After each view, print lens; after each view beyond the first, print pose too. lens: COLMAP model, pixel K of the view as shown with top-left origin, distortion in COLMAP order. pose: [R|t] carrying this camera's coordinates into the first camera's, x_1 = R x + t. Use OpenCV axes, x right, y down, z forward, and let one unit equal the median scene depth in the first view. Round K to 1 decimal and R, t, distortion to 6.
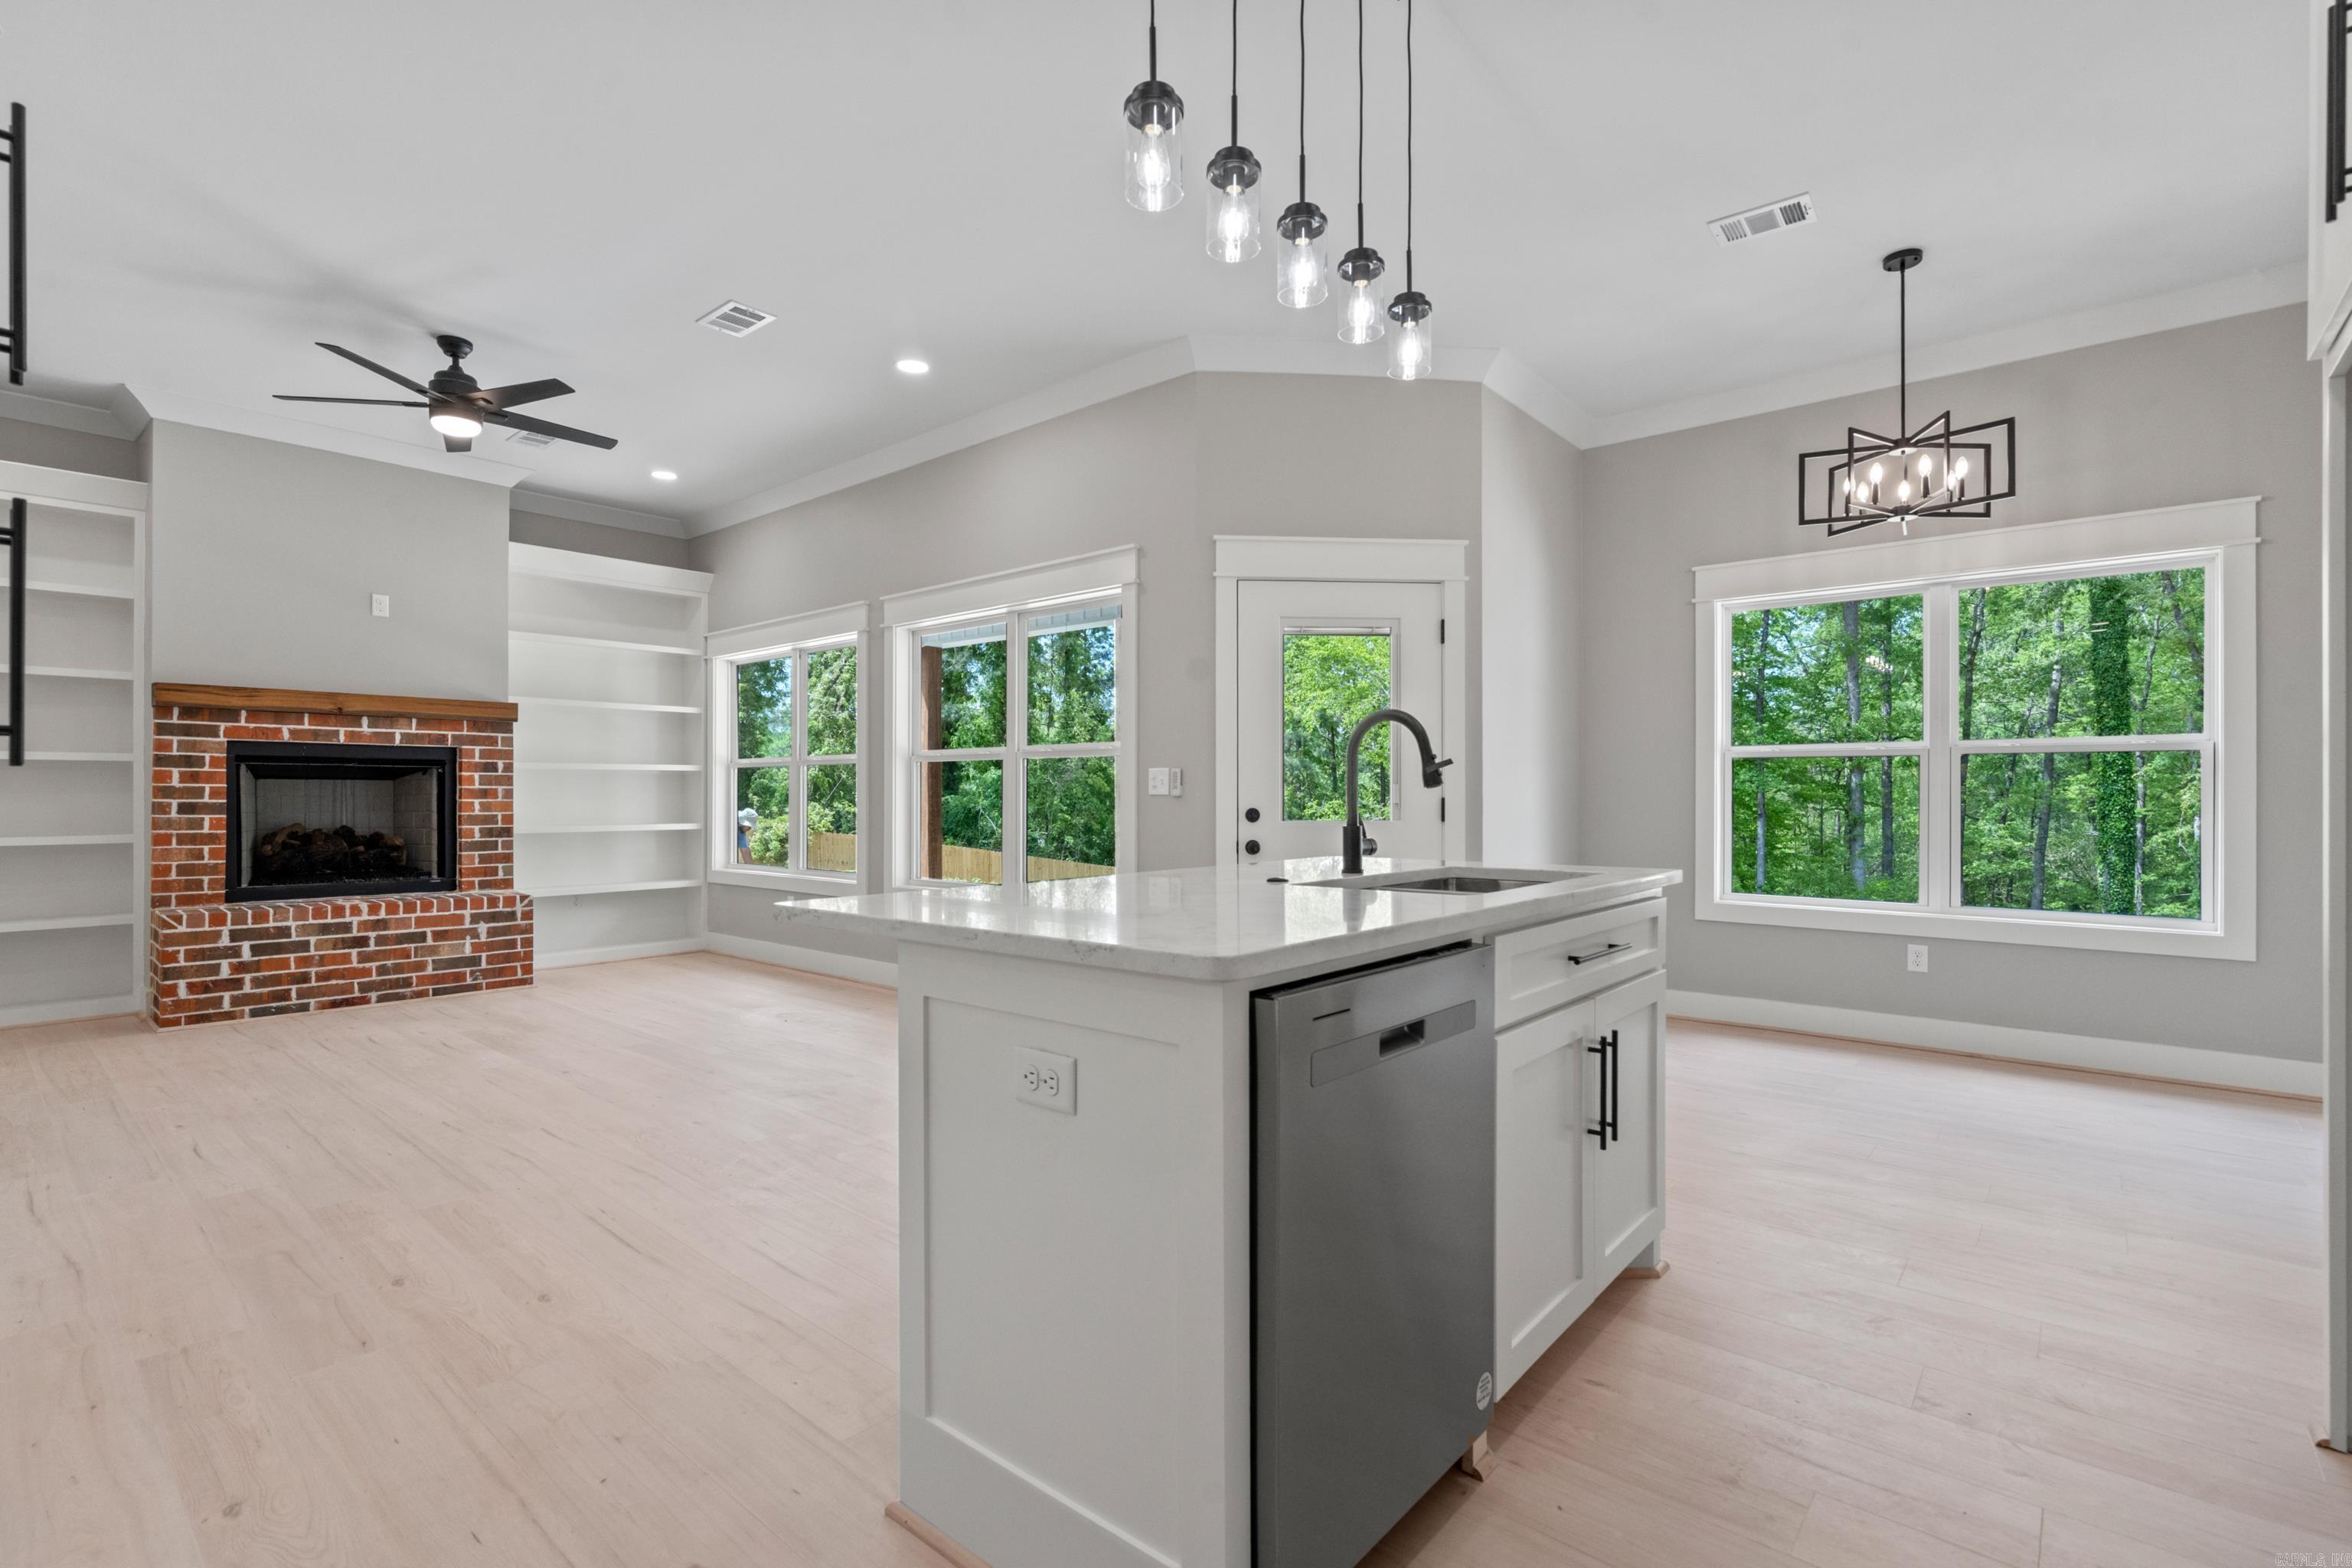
lens RADIAL K [[1063.7, 0, 1175.9], [0, 1063.7, 792.8], [0, 0, 1]] dist [-0.001061, -0.000074]
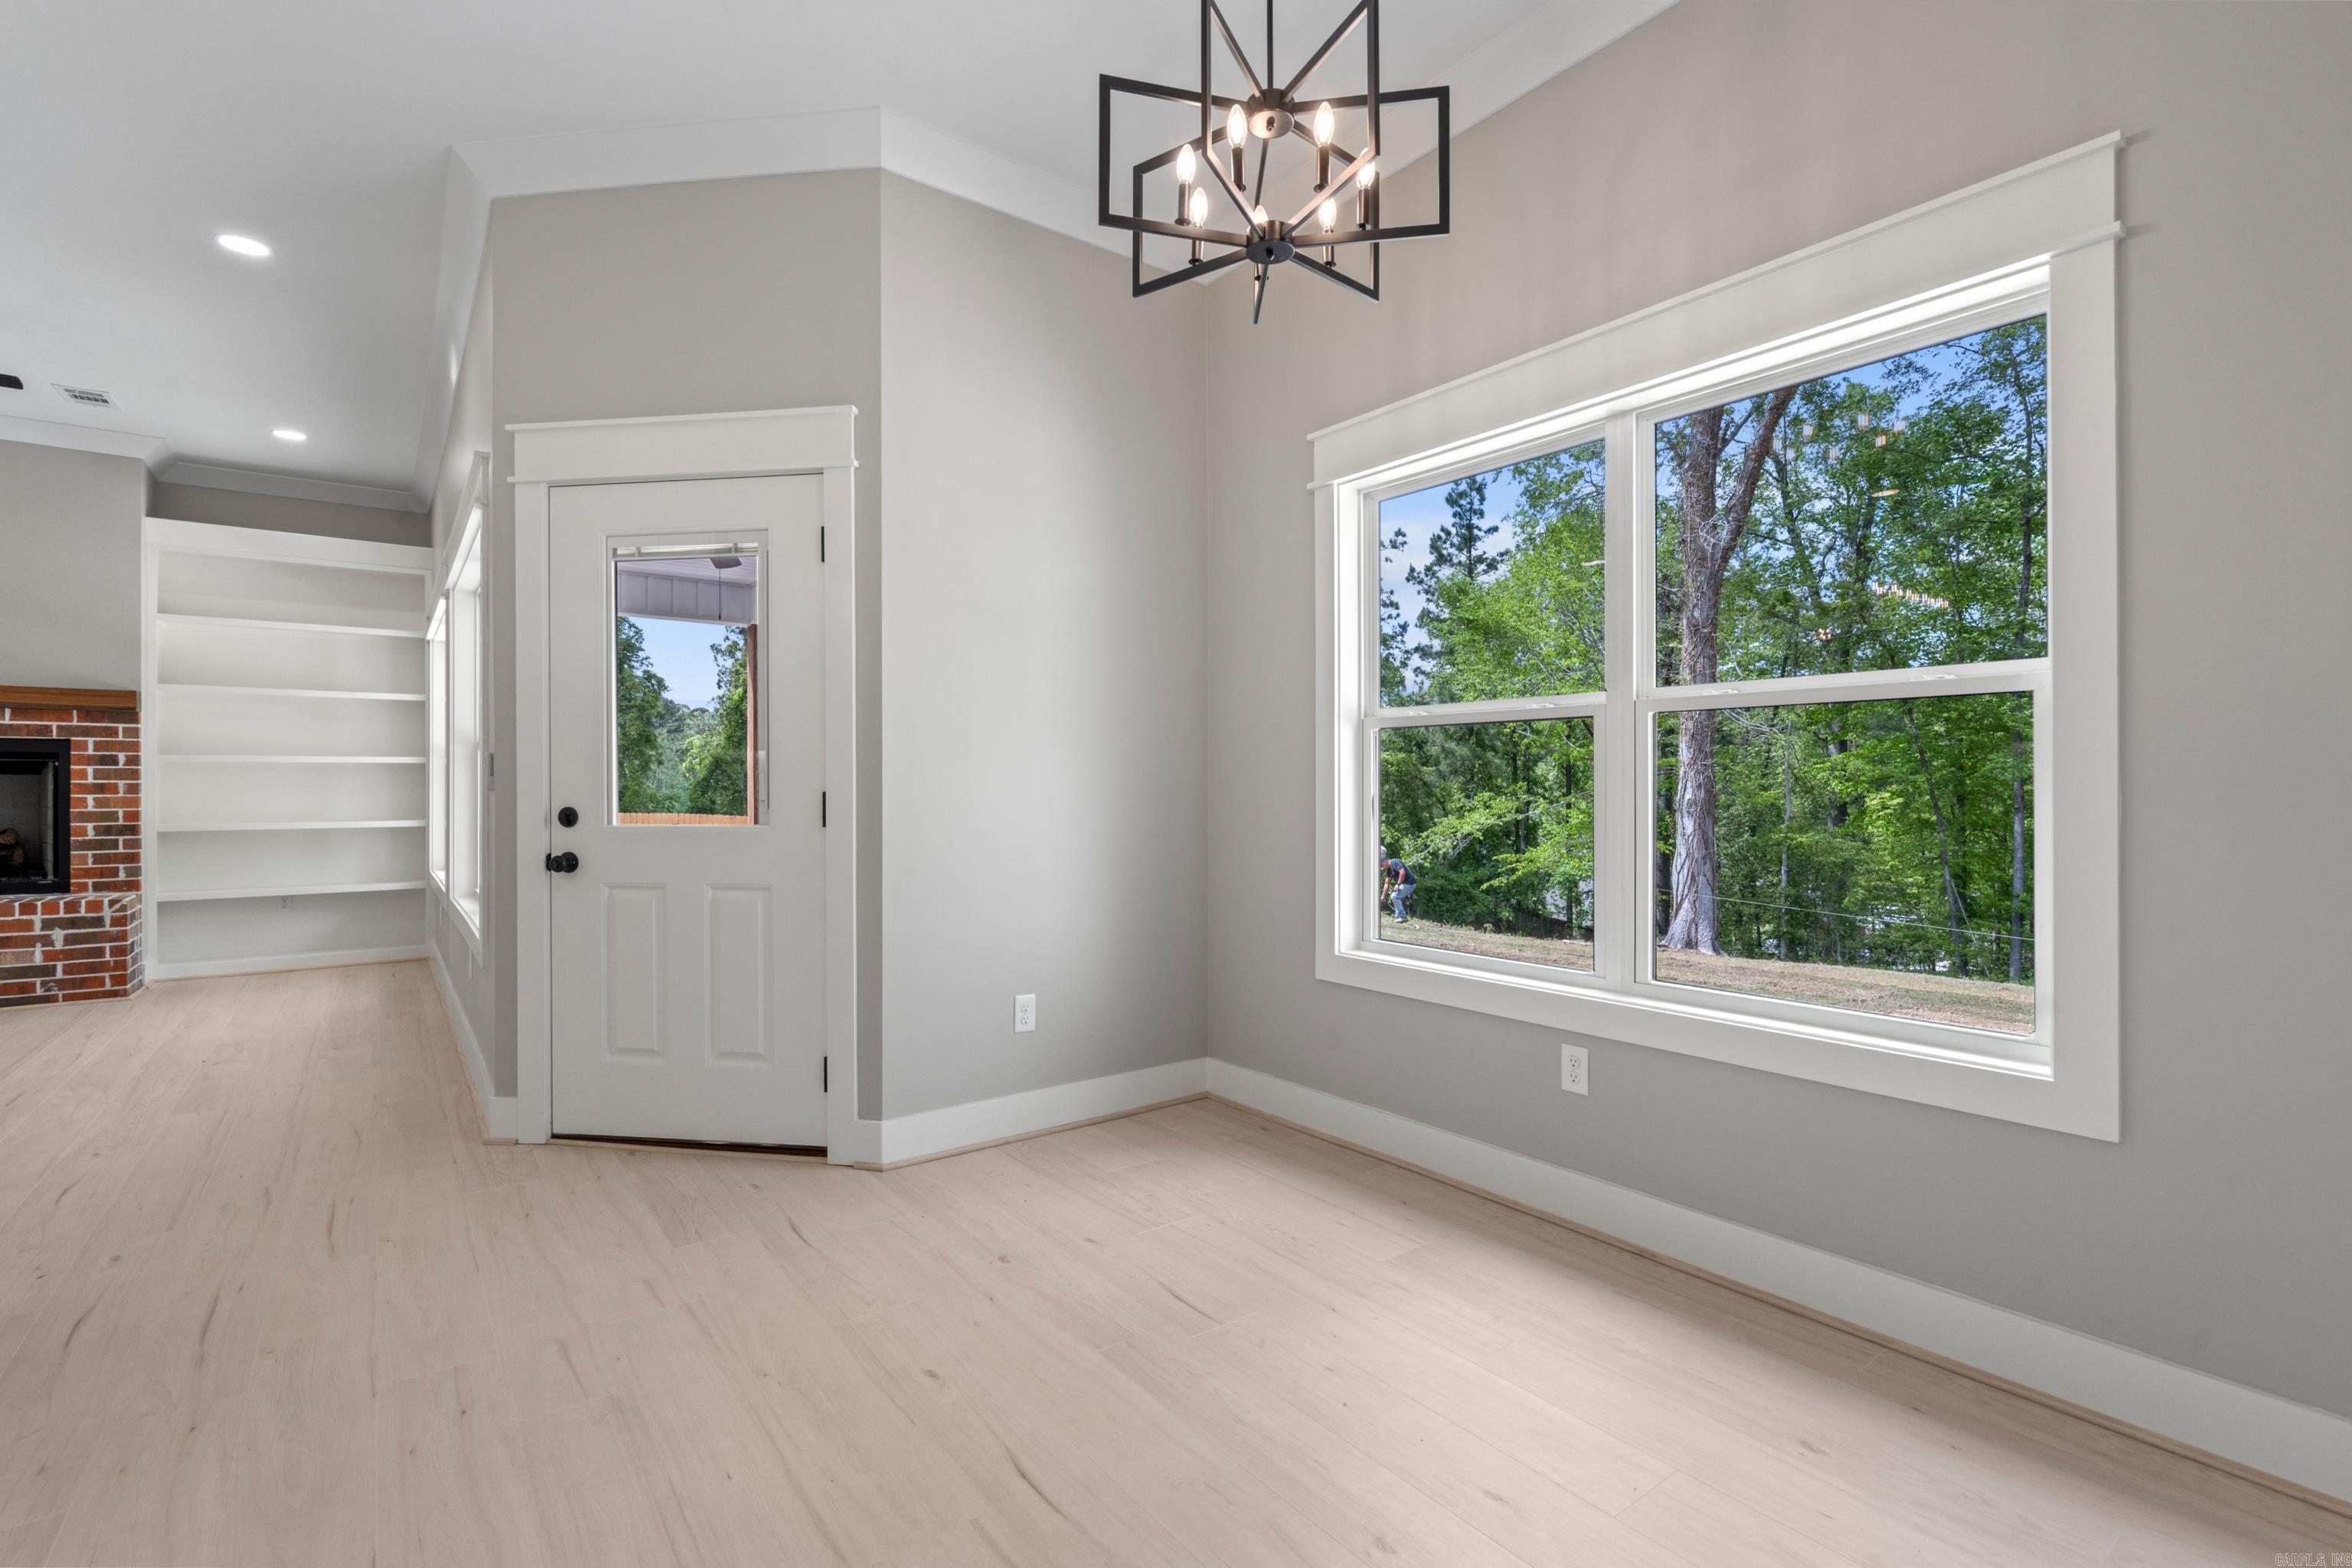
lens RADIAL K [[1058.2, 0, 1169.1], [0, 1058.2, 787.3], [0, 0, 1]] dist [-0.002183, -0.000316]
pose [[0.976937, -0.002710, -0.213511, 0.499966], [0.003128, 0.999994, 0.001617, 0.001081], [0.213505, -0.002247, 0.976939, 0.325346]]
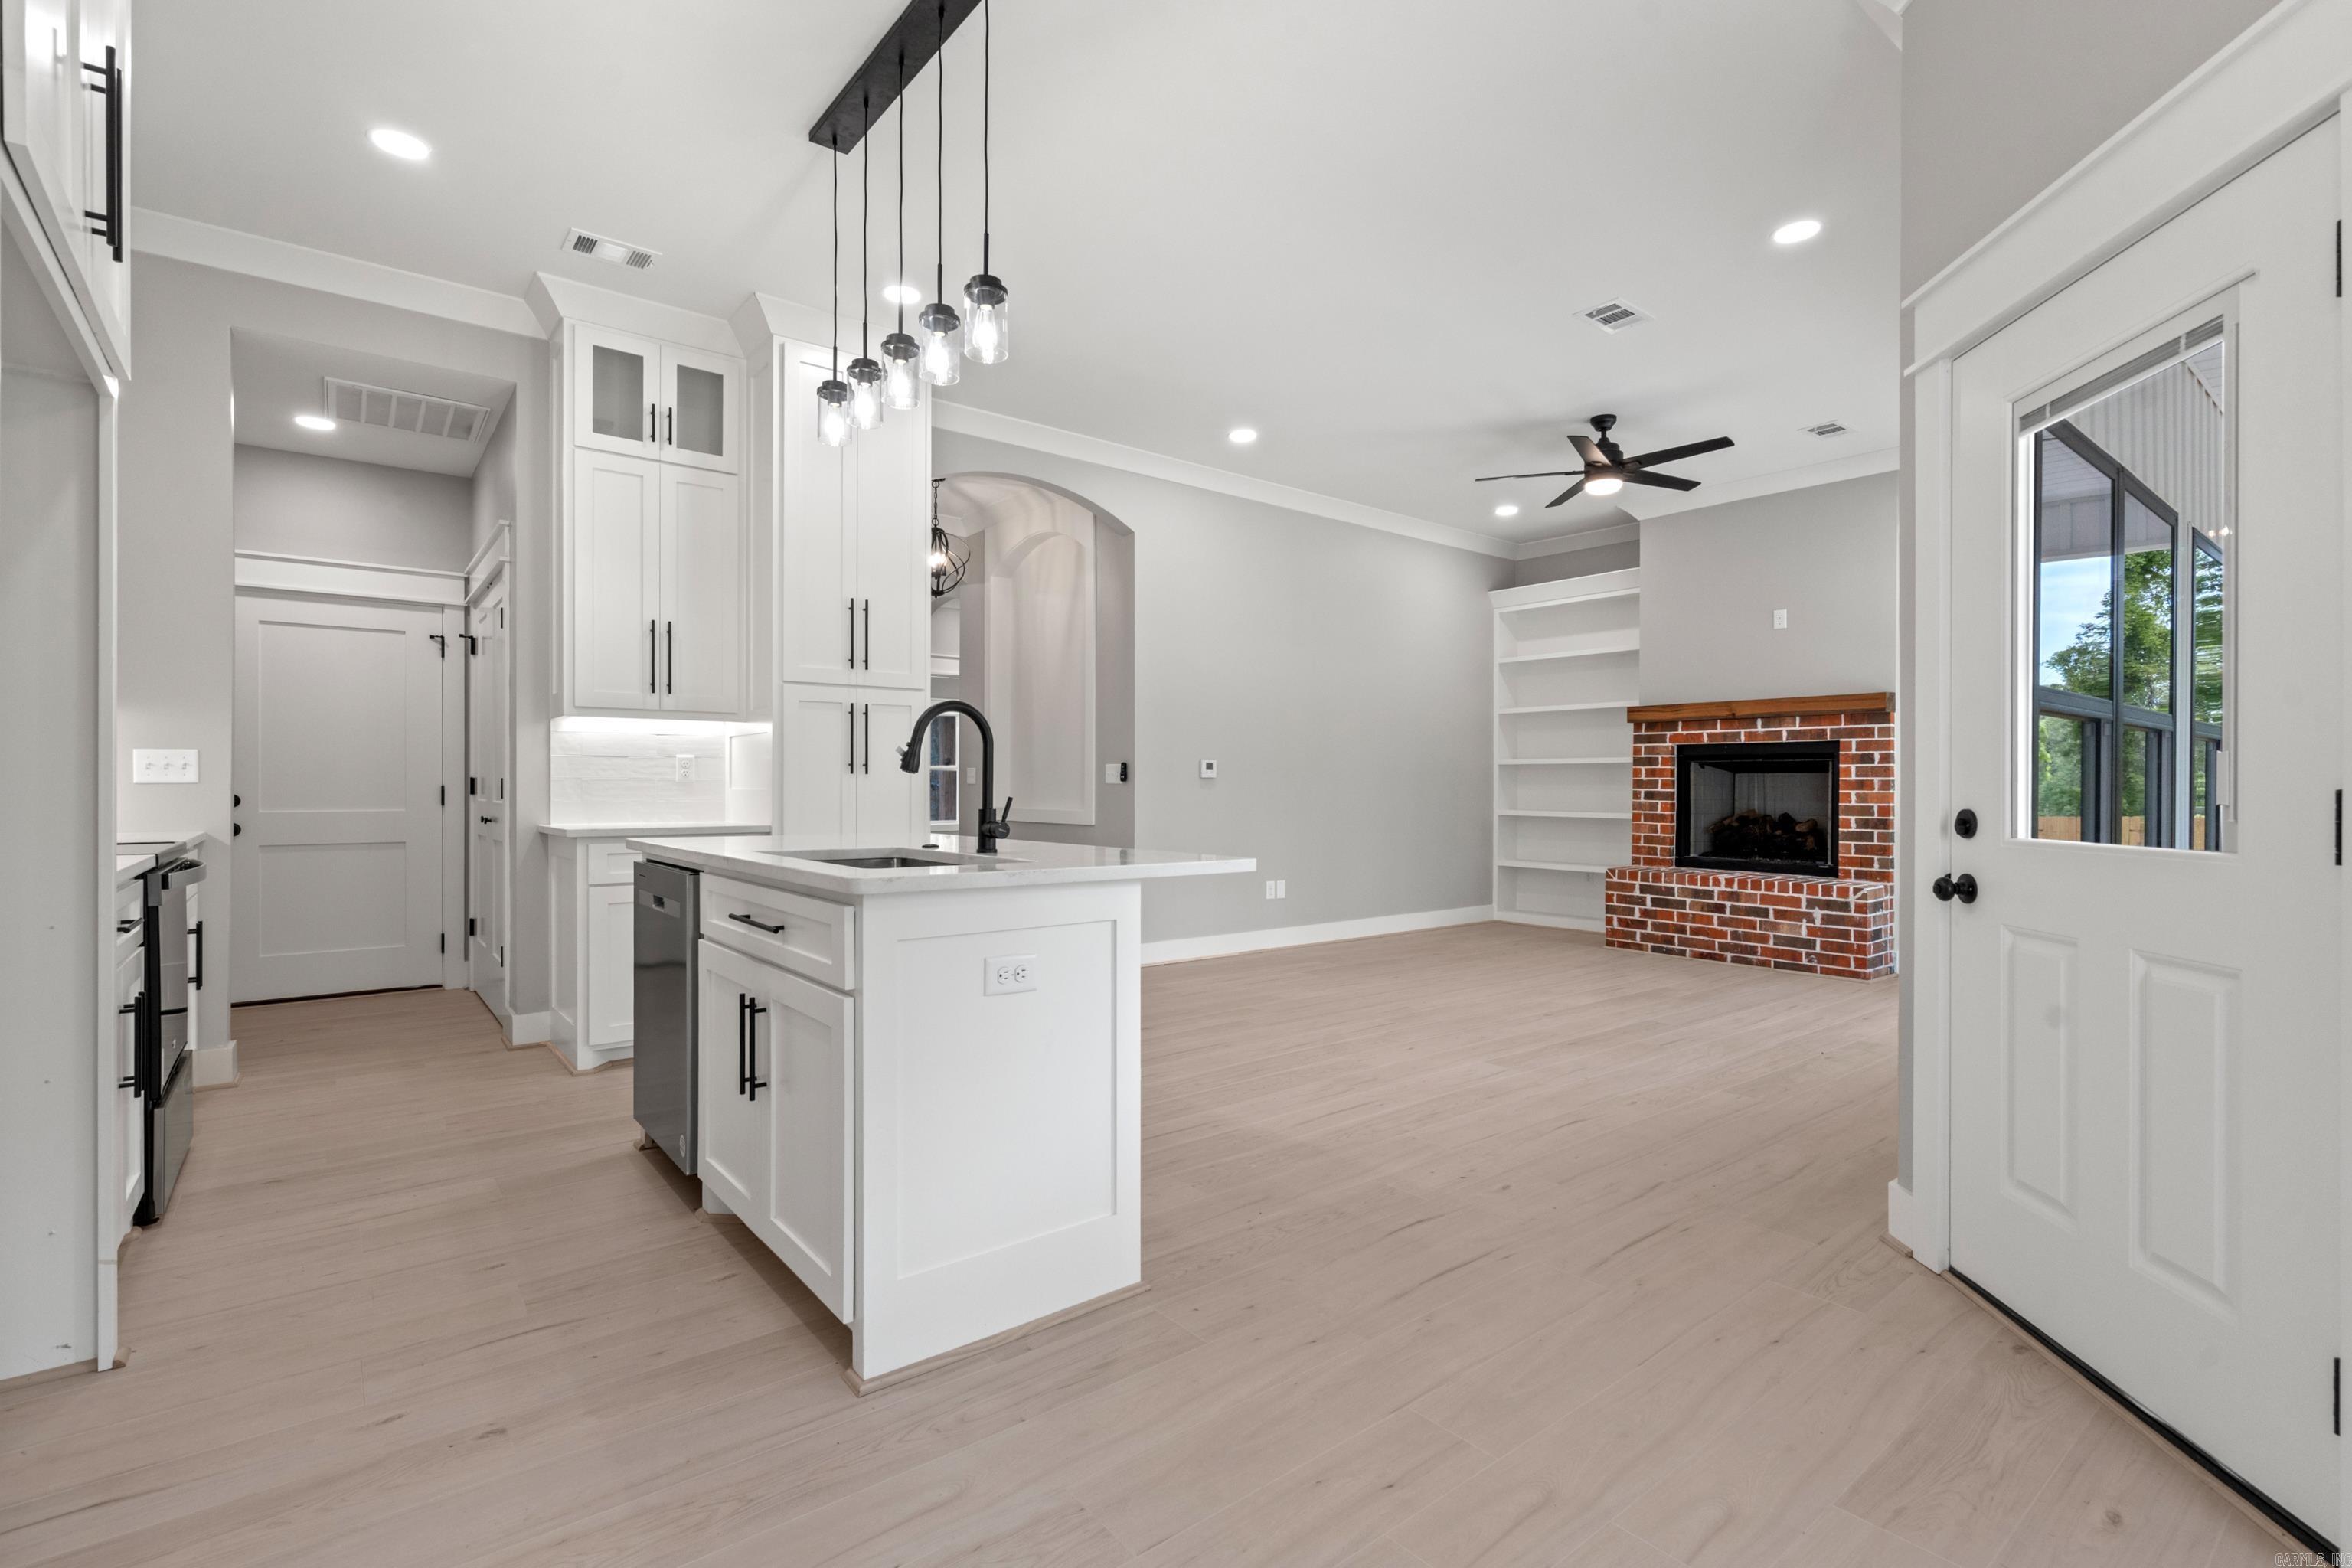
lens RADIAL K [[1075.2, 0, 1176.0], [0, 1075.2, 784.0], [0, 0, 1]] dist [0.001089, -0.000191]
pose [[-0.182260, -0.001985, -0.983248, 0.516864], [-0.001779, 0.999997, -0.001689, 0.002983], [0.983249, 0.001441, -0.182263, 0.595360]]
